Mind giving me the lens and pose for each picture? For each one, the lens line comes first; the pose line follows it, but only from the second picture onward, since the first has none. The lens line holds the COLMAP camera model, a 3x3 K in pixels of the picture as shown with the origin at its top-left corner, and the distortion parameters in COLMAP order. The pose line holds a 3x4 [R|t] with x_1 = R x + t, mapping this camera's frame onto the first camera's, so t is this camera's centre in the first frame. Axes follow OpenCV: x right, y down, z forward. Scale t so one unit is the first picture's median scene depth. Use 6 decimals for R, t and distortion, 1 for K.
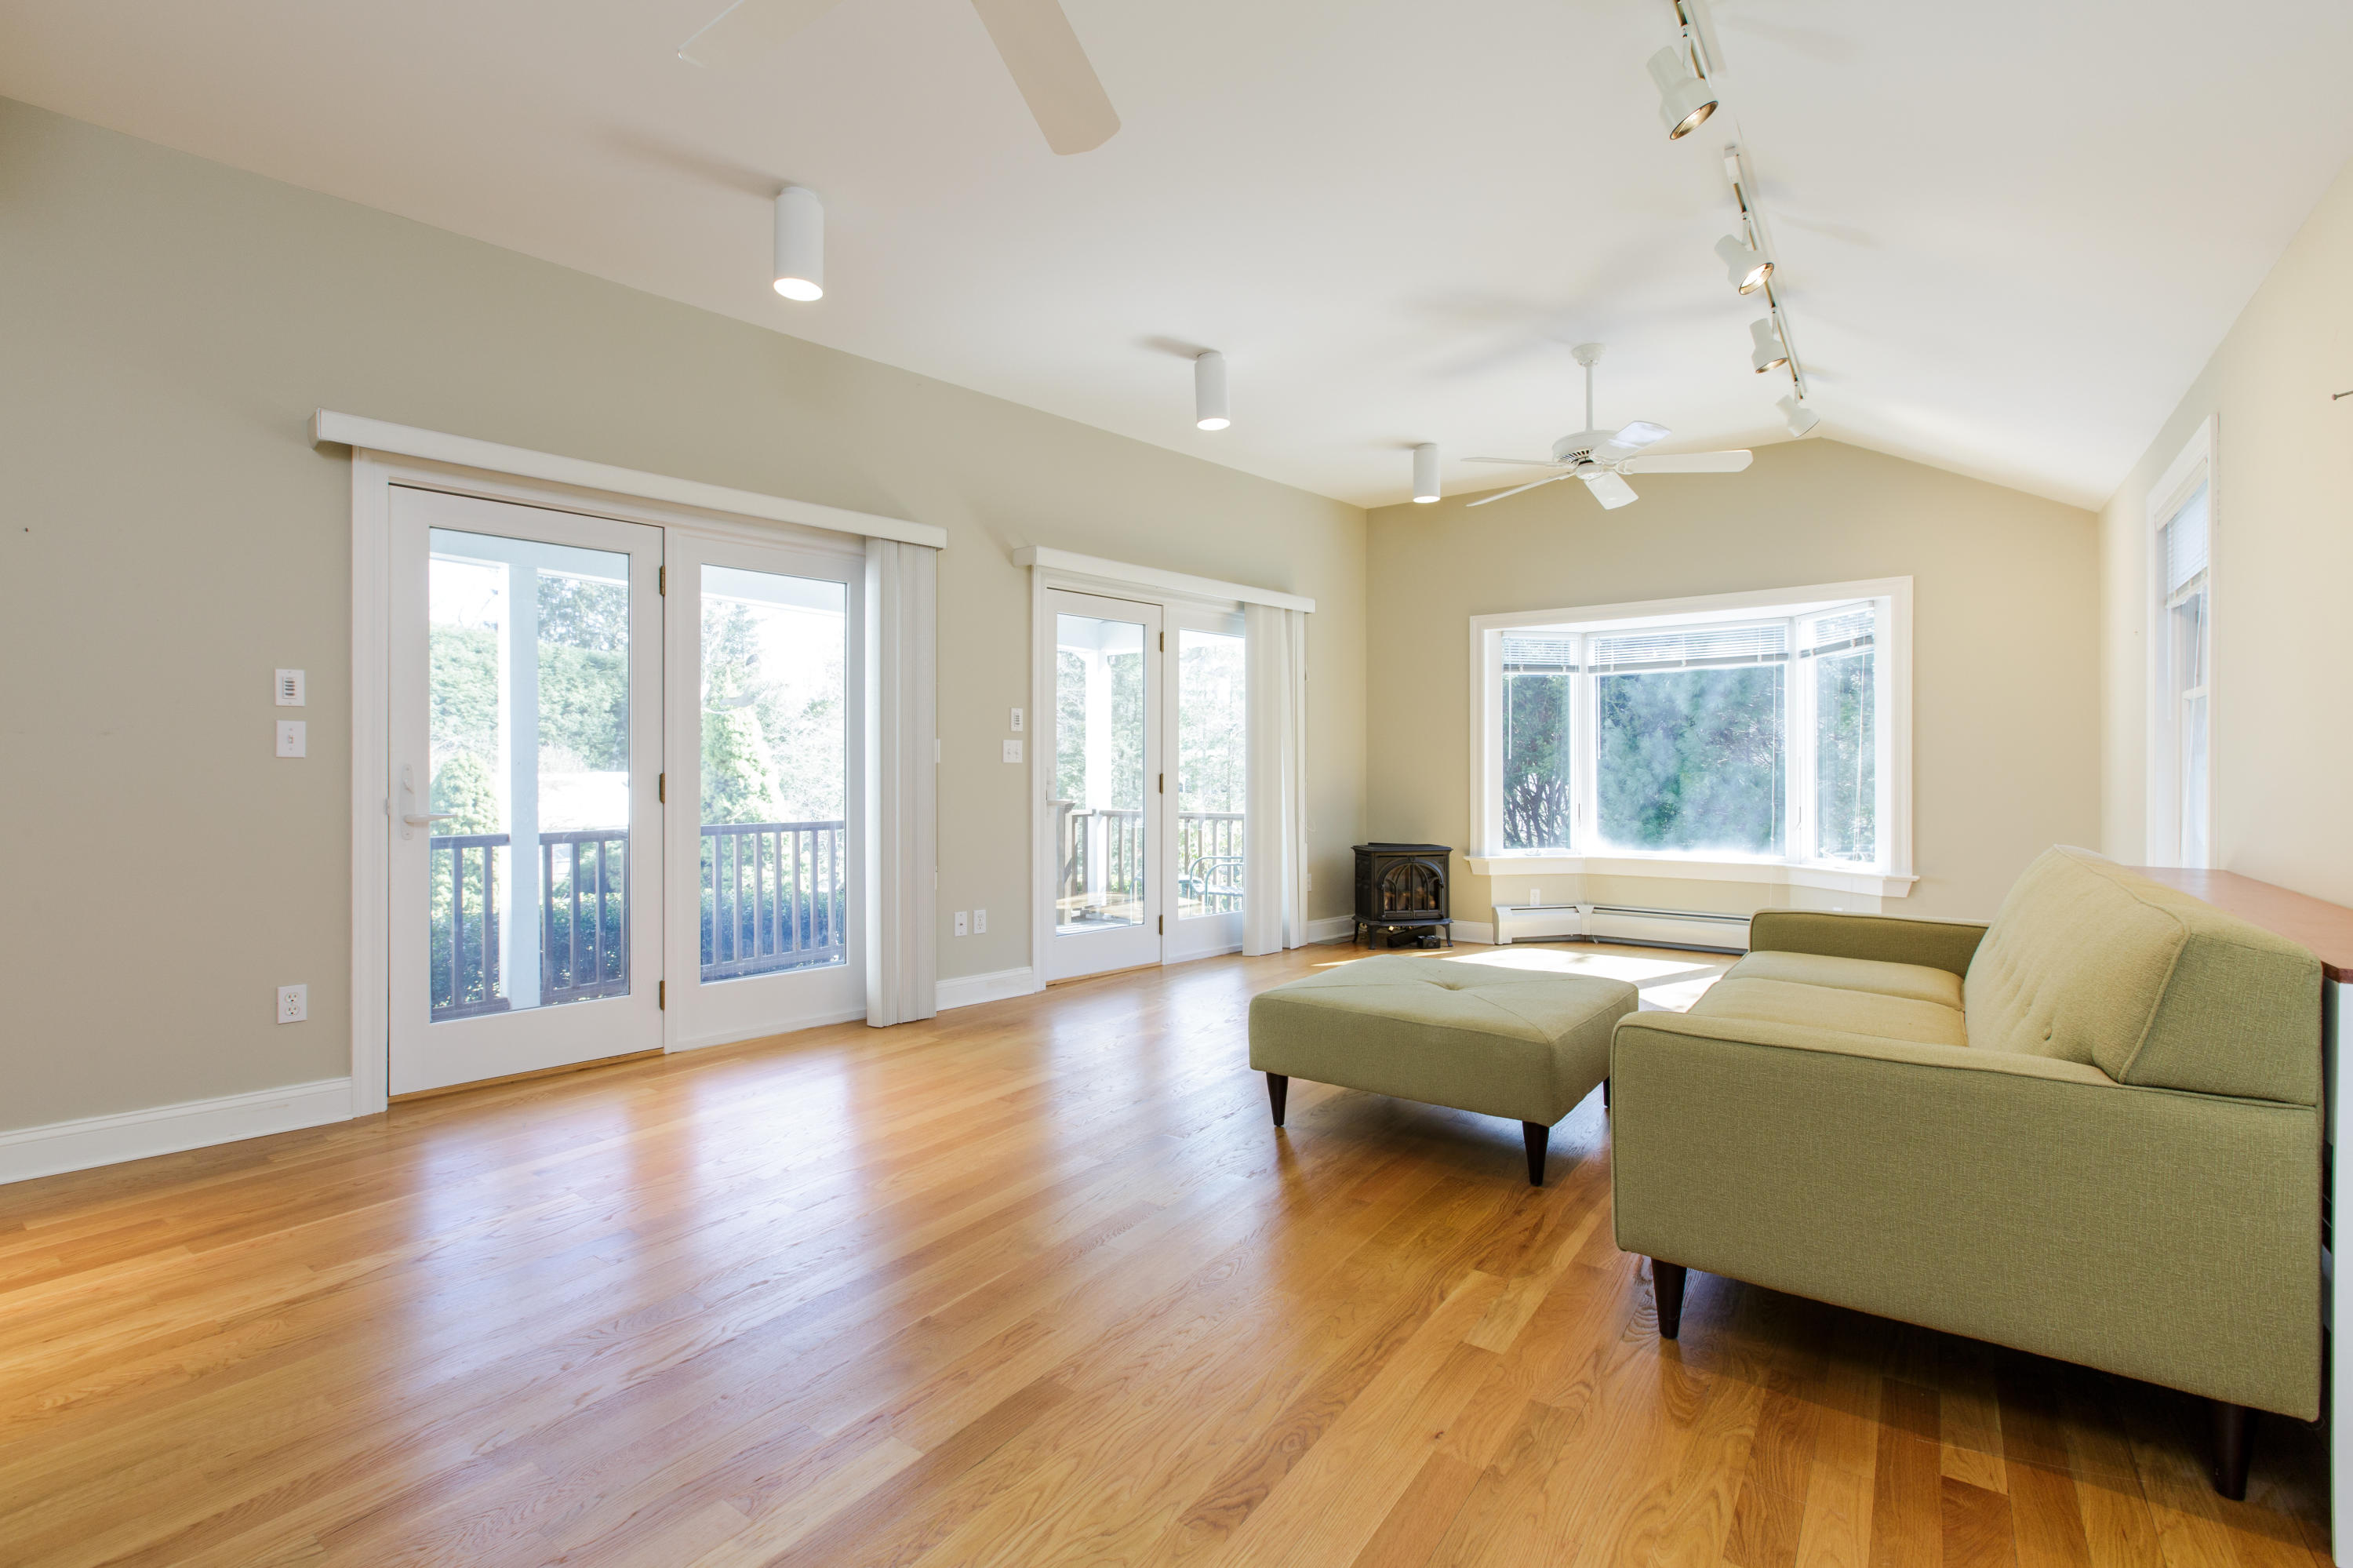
lens RADIAL K [[1046.0, 0, 1171.2], [0, 1046.0, 774.4], [0, 0, 1]] dist [-0.003133, -0.000630]
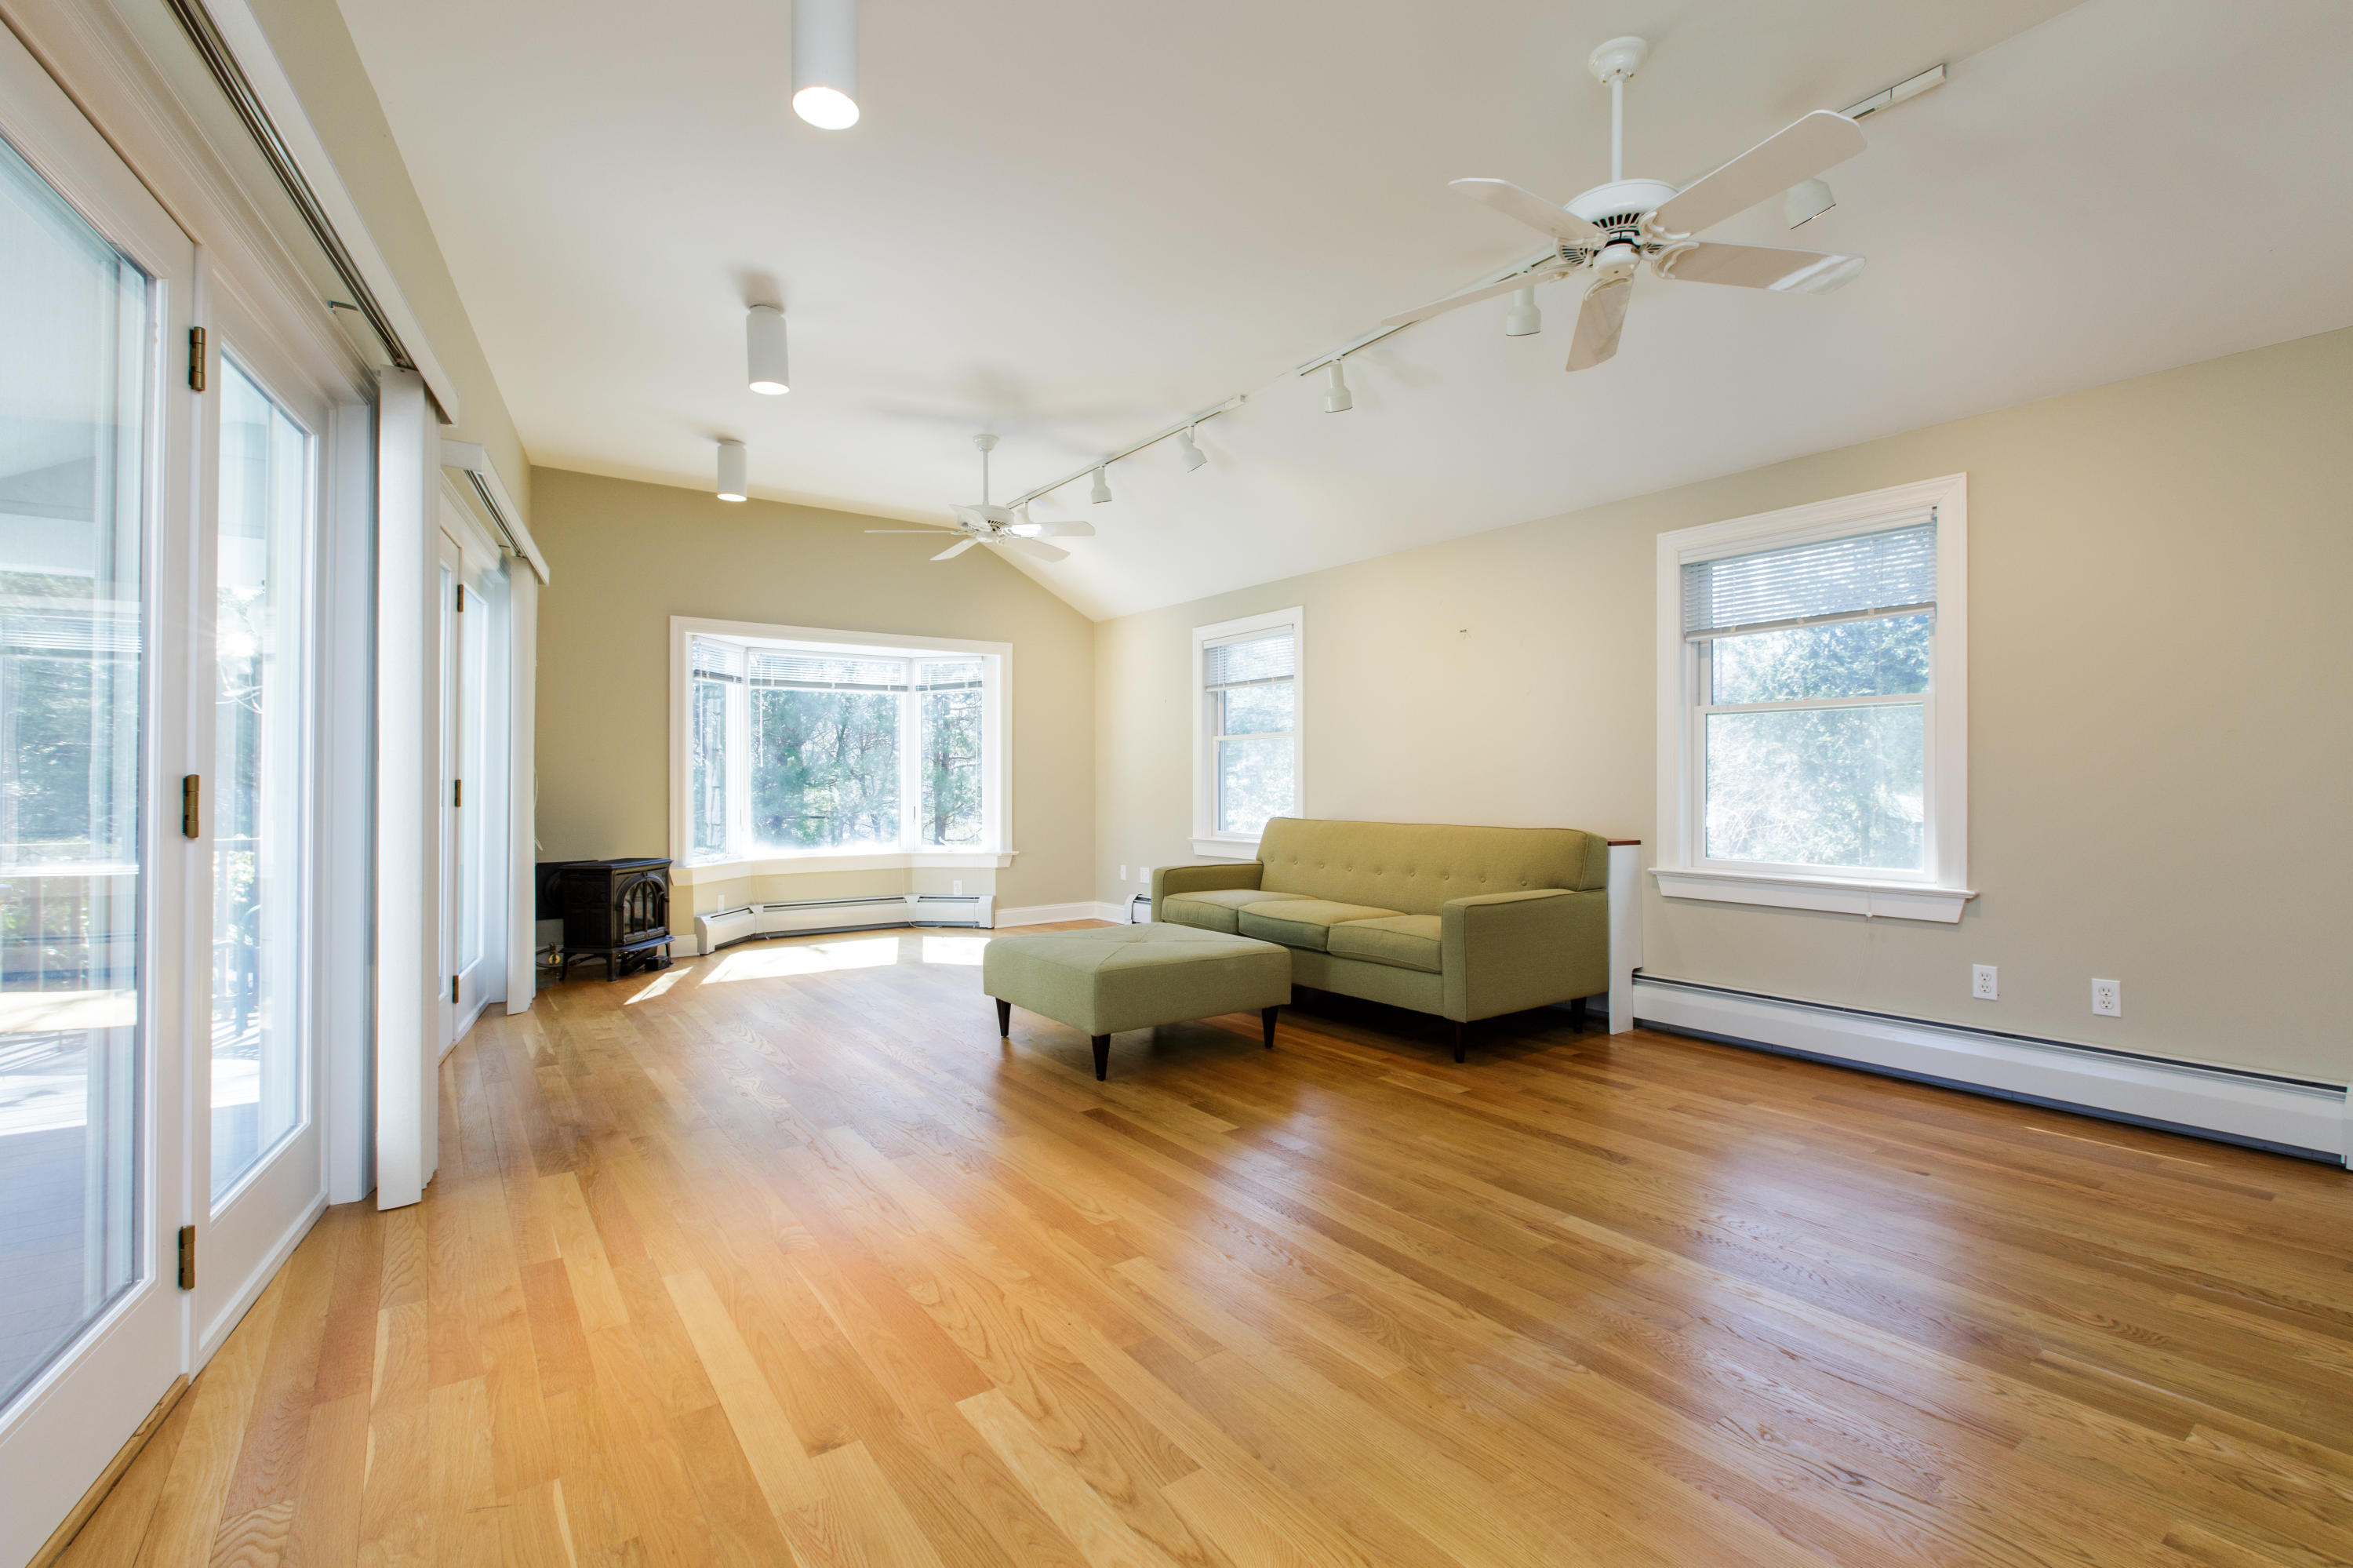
lens RADIAL K [[1046.0, 0, 1171.2], [0, 1046.0, 774.4], [0, 0, 1]] dist [-0.003133, -0.000630]
pose [[0.320028, 0.006428, 0.947386, -0.557699], [0.002393, 0.999968, -0.007593, 0.002264], [-0.947405, 0.004697, 0.320003, 0.312199]]
